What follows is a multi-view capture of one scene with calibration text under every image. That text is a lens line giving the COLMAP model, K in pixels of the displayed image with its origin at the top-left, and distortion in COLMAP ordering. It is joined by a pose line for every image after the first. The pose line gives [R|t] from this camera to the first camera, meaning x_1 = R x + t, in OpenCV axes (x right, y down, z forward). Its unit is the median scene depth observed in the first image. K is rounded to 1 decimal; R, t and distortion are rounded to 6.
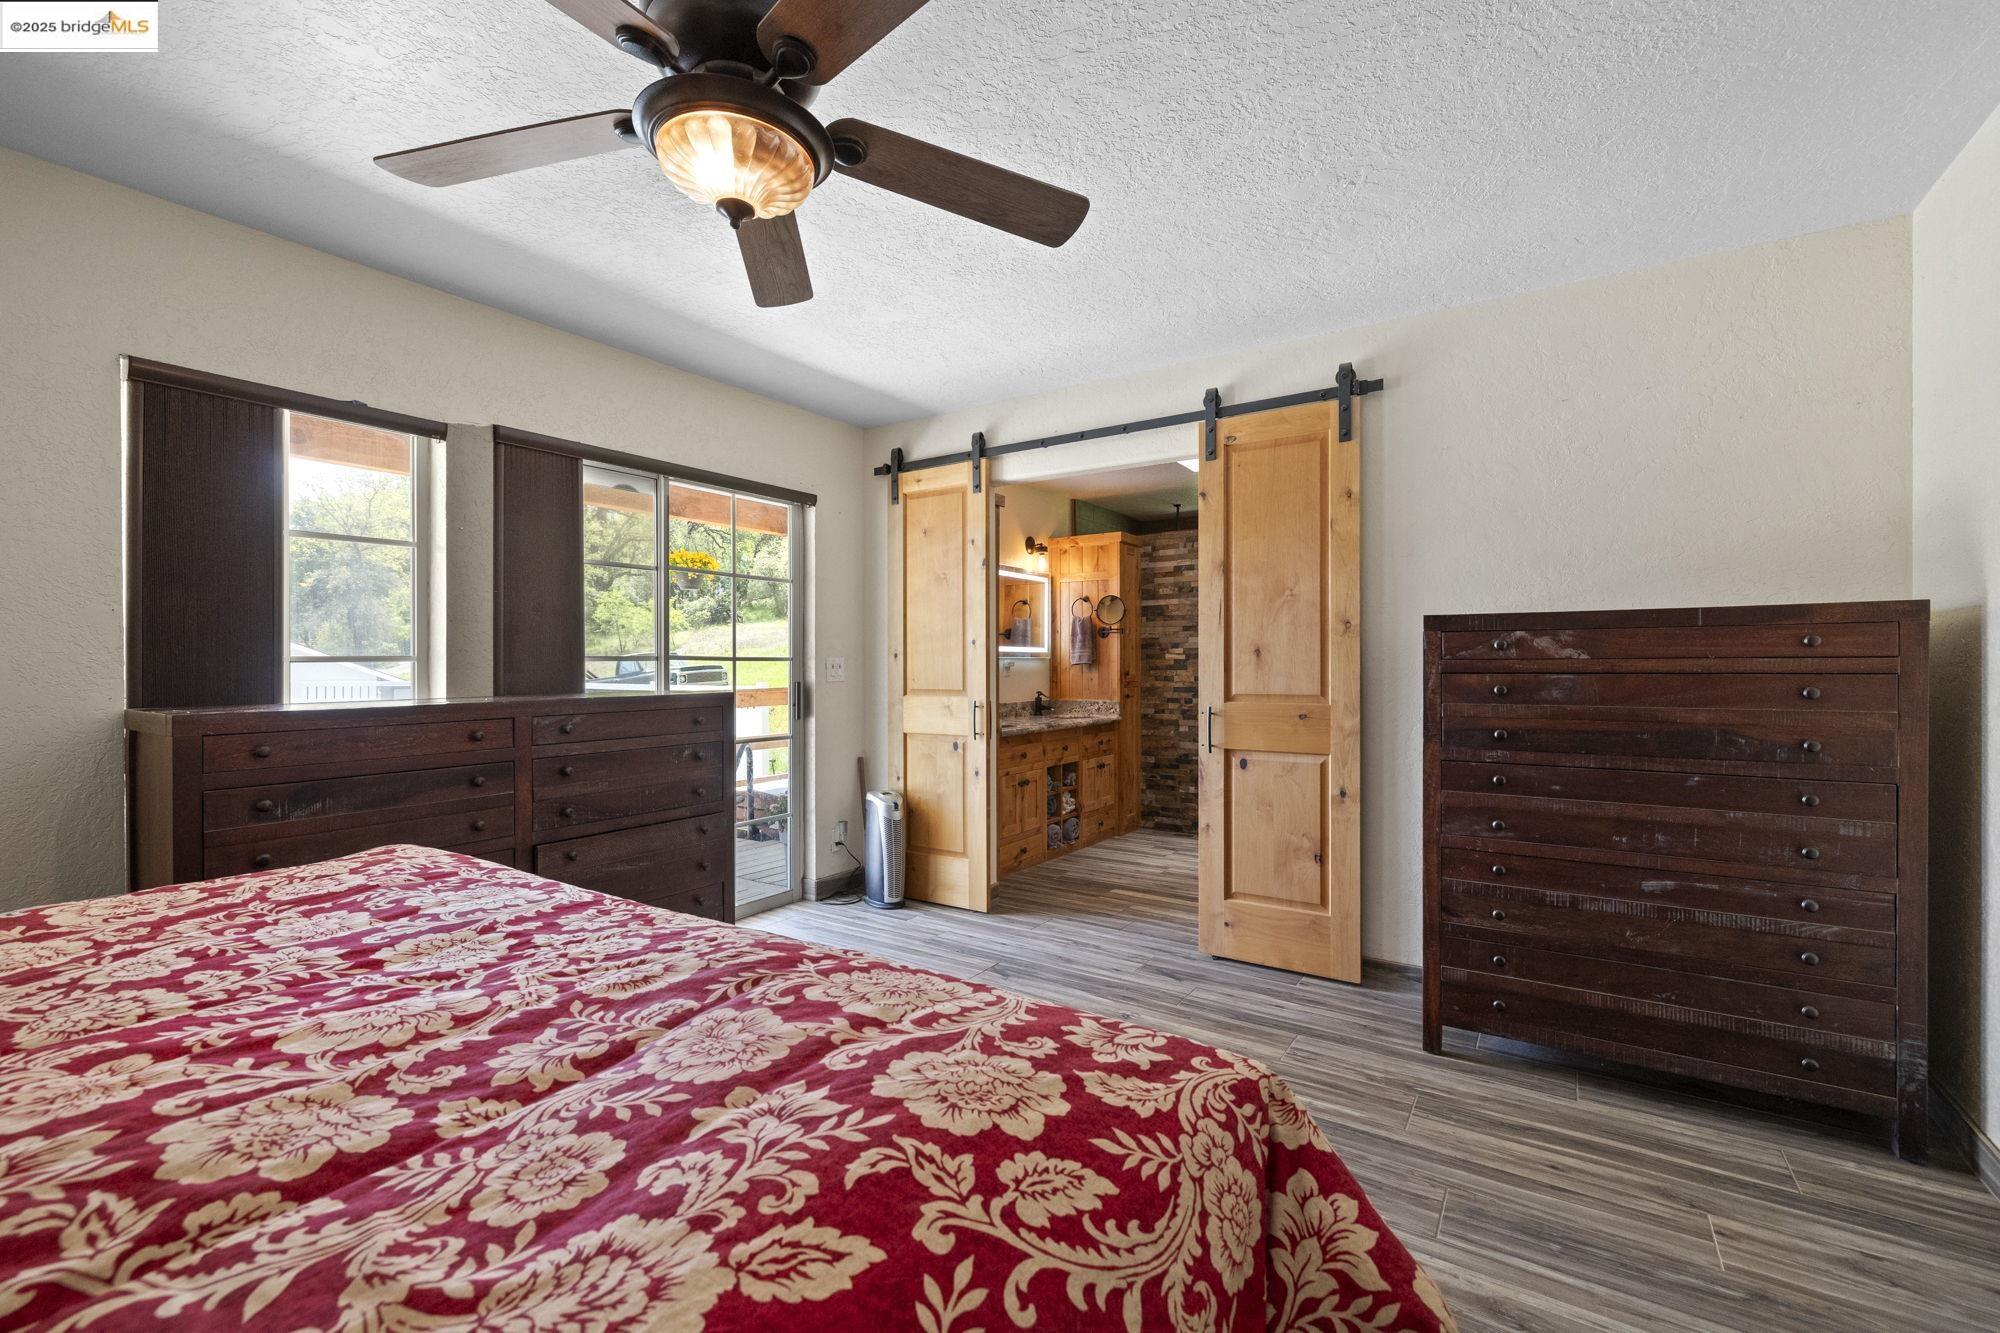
lens RADIAL K [[837.1, 0, 1003.5], [0, 837.1, 662.1], [0, 0, 1]] dist [0.001687, 0.000016]
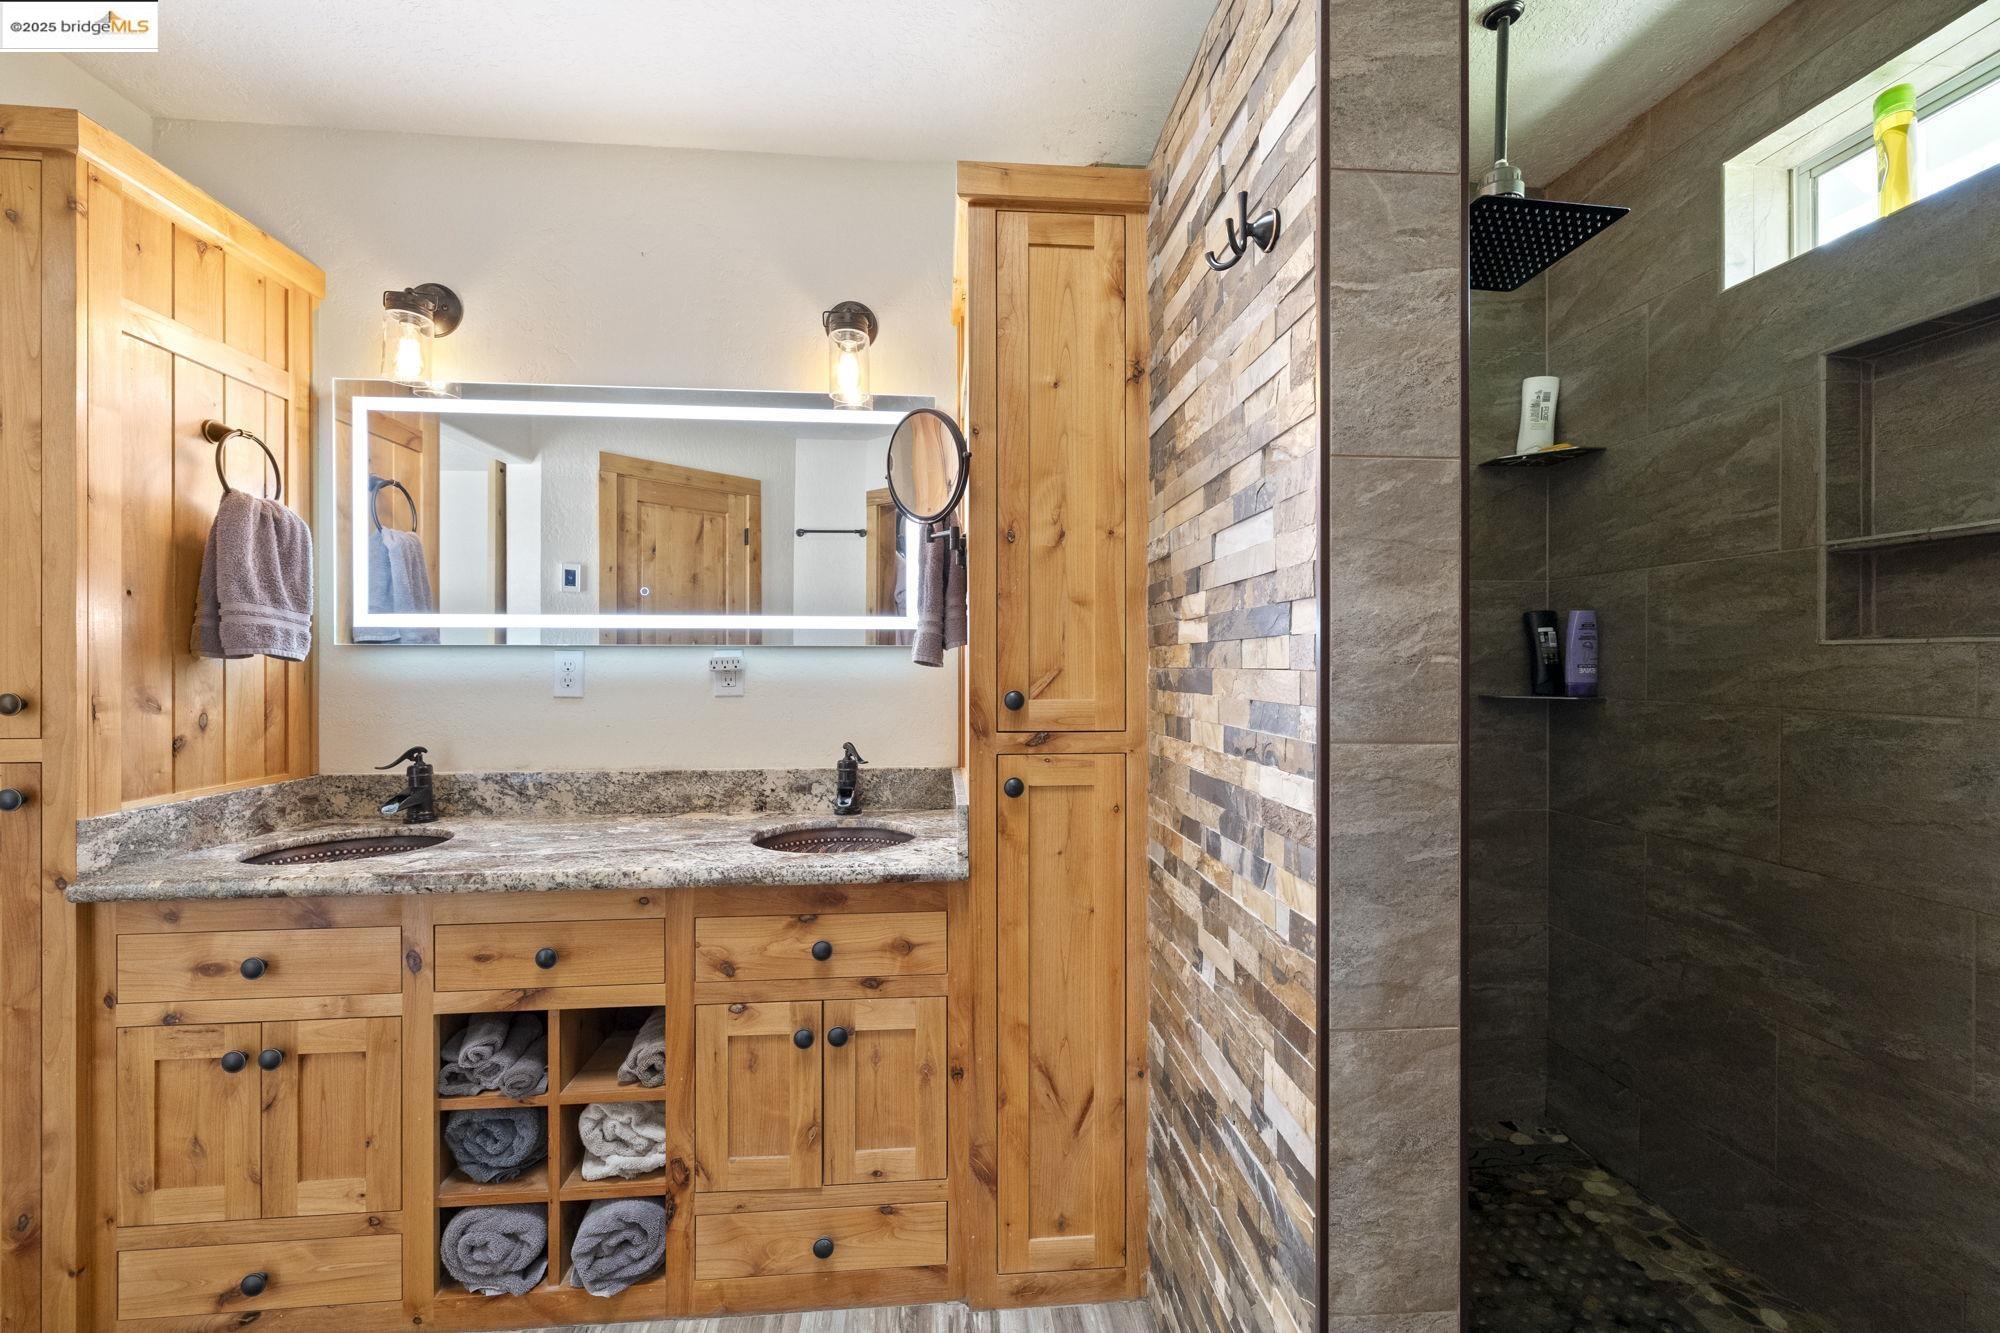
lens RADIAL K [[837.1, 0, 1003.5], [0, 837.1, 662.1], [0, 0, 1]] dist [0.001687, 0.000016]
pose [[0.631151, 0.000555, -0.775660, 0.344594], [0.000380, 0.999999, 0.001025, 0.001168], [0.775660, -0.000942, 0.631150, 0.820459]]
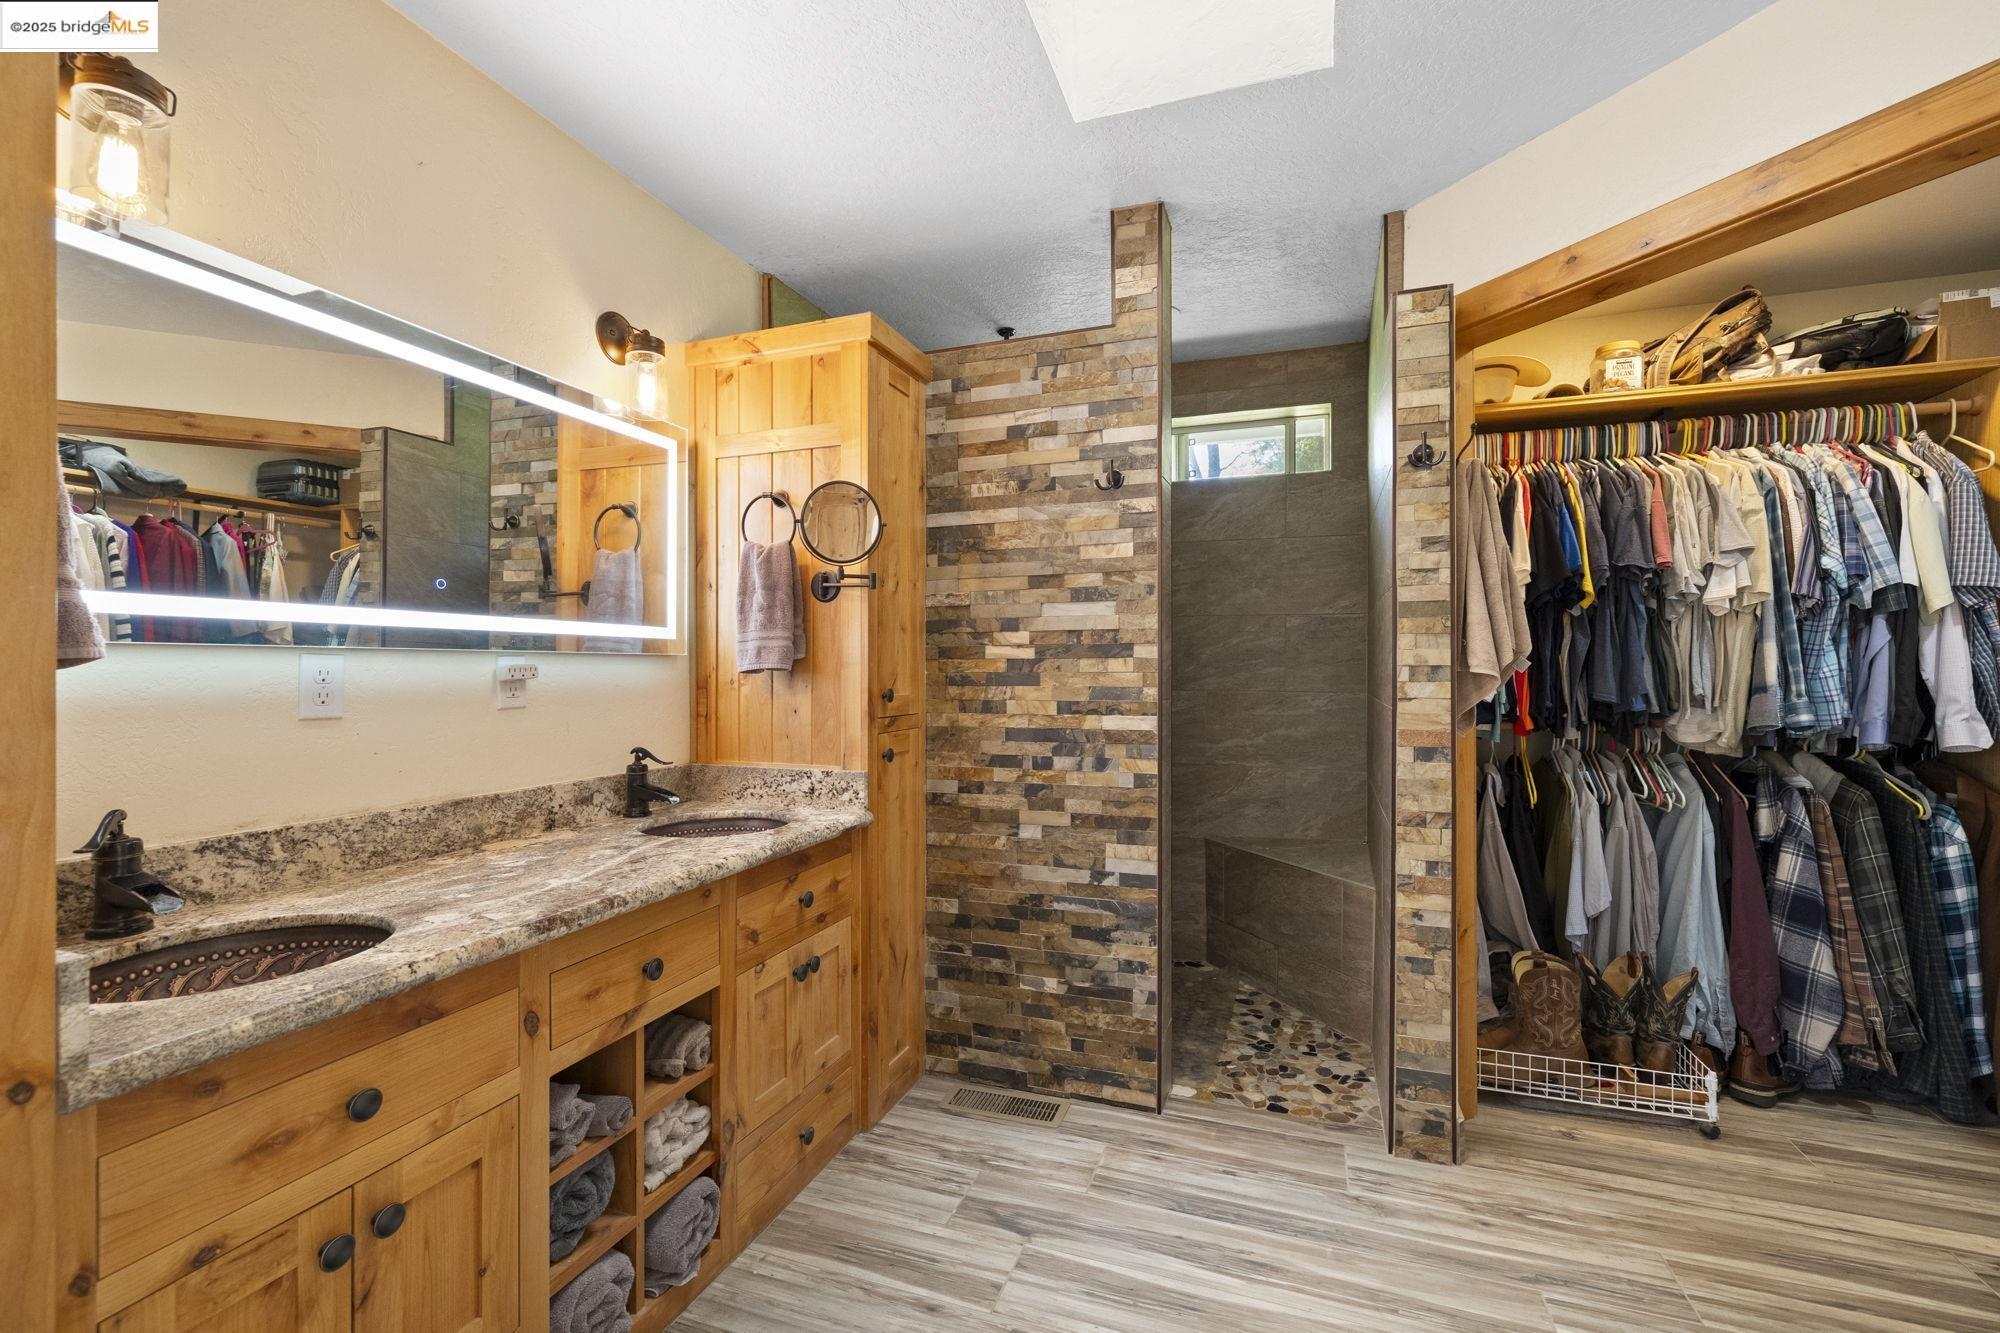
lens RADIAL K [[842.7, 0, 1008.8], [0, 842.7, 667.8], [0, 0, 1]] dist [0.000378, 0.000090]
pose [[0.969545, 0.000832, 0.244912, 0.105521], [-0.001428, 0.999996, 0.002253, -0.000021], [-0.244909, -0.002534, 0.969543, 0.606845]]
